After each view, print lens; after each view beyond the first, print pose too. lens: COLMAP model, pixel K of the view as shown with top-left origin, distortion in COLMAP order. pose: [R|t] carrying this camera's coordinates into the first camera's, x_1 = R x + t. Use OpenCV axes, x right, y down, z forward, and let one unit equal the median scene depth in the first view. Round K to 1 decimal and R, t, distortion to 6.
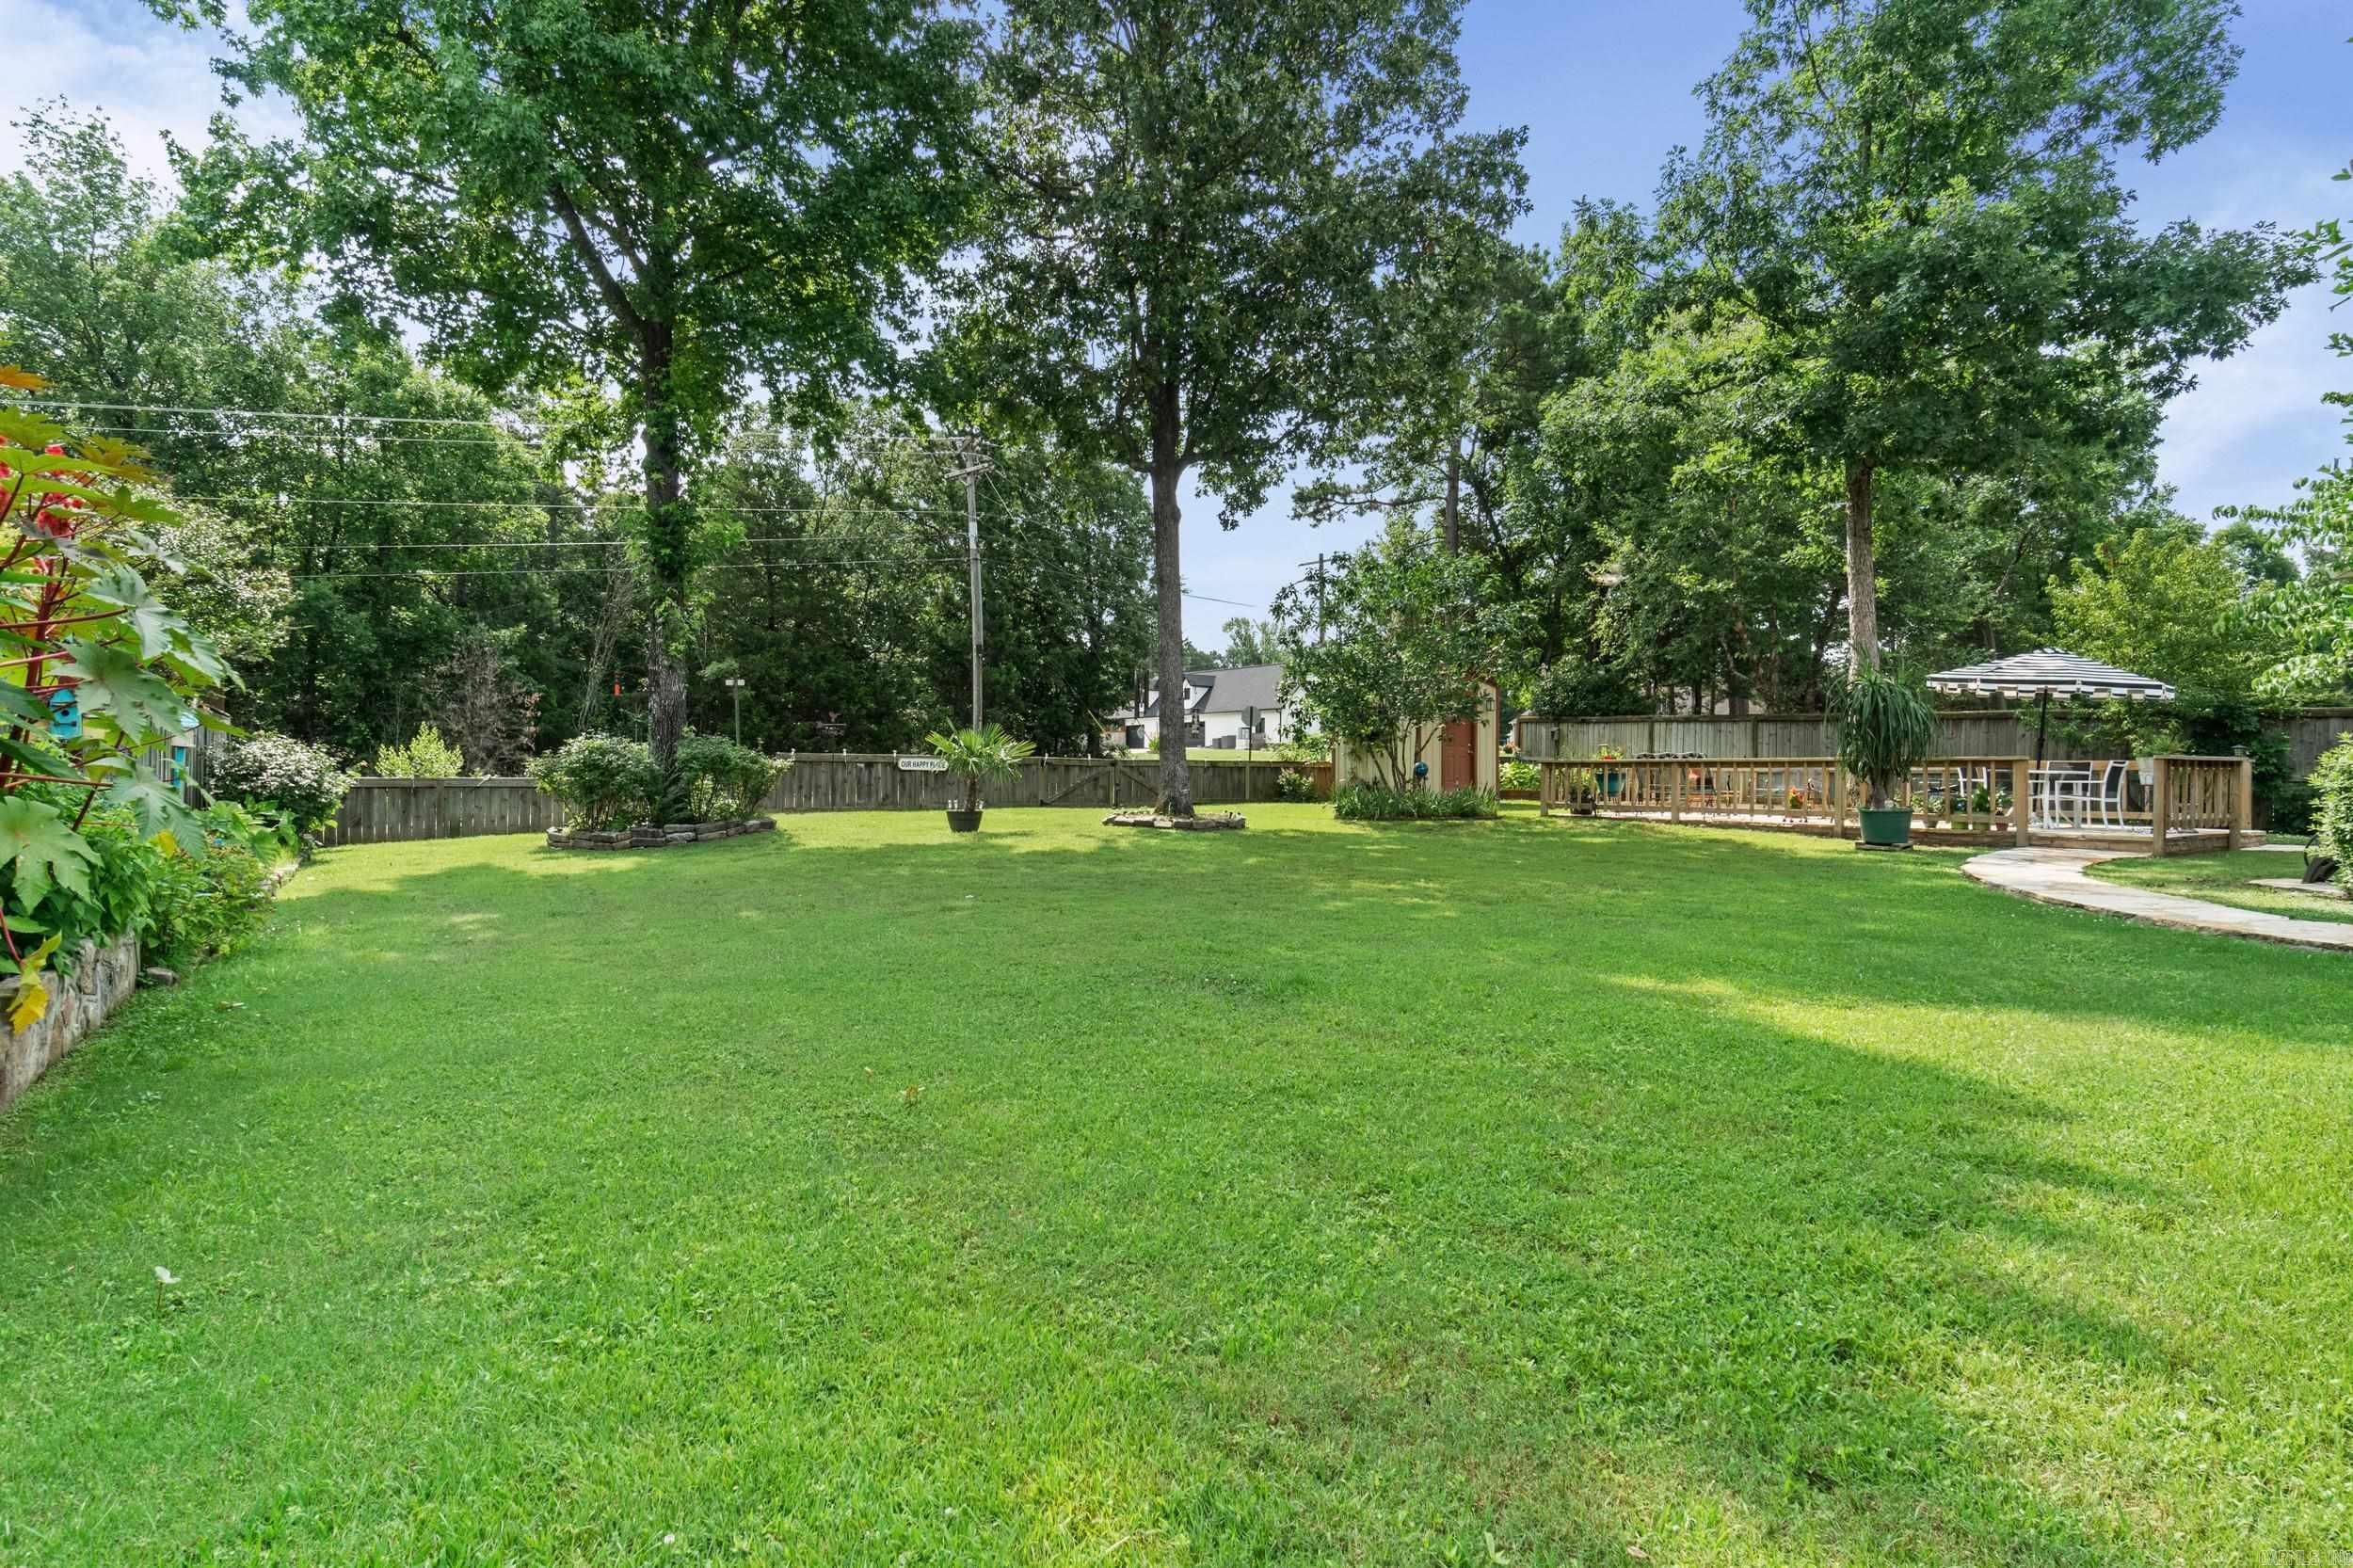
lens RADIAL K [[1189.4, 0, 1163.0], [0, 1189.4, 783.4], [0, 0, 1]] dist [-0.006202, 0.000047]
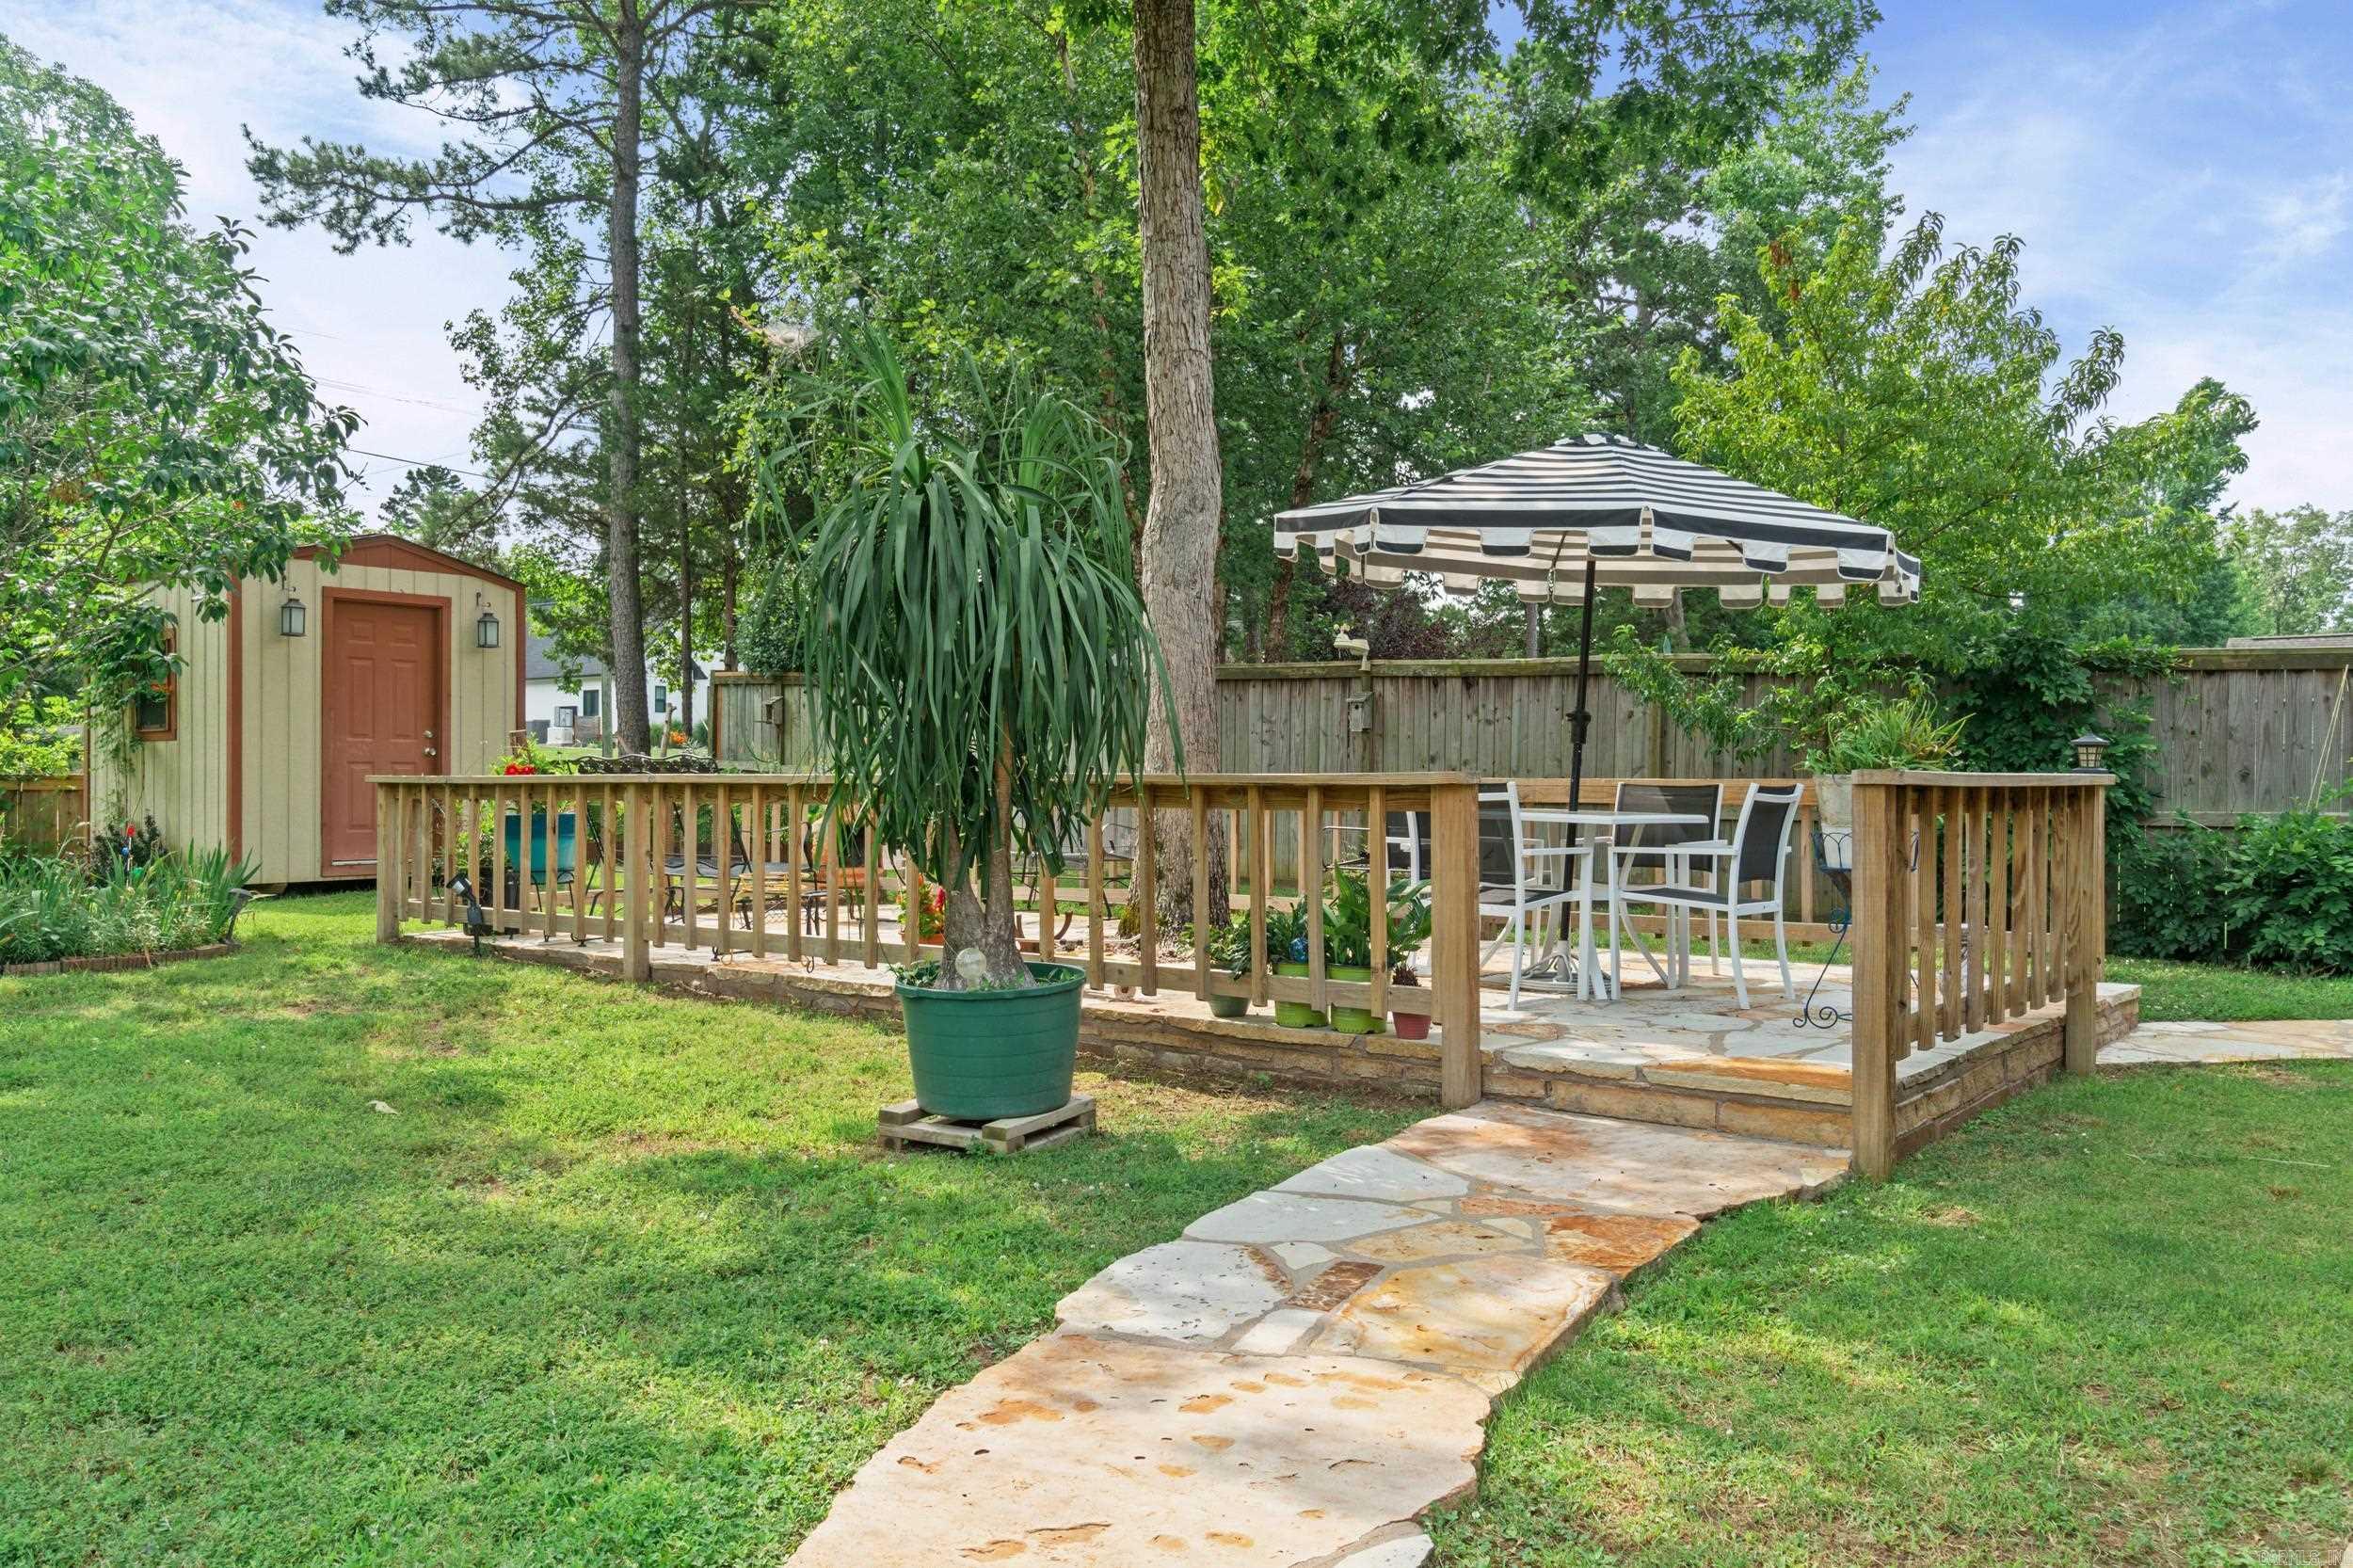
lens RADIAL K [[1768.6, 0, 1178.2], [0, 1768.6, 778.0], [0, 0, 1]] dist [-0.009003, -0.006532]
pose [[0.952947, -0.002332, 0.303129, 0.457991], [0.005241, 0.999948, -0.008784, -0.015051], [-0.303093, 0.009959, 0.952909, 0.535695]]
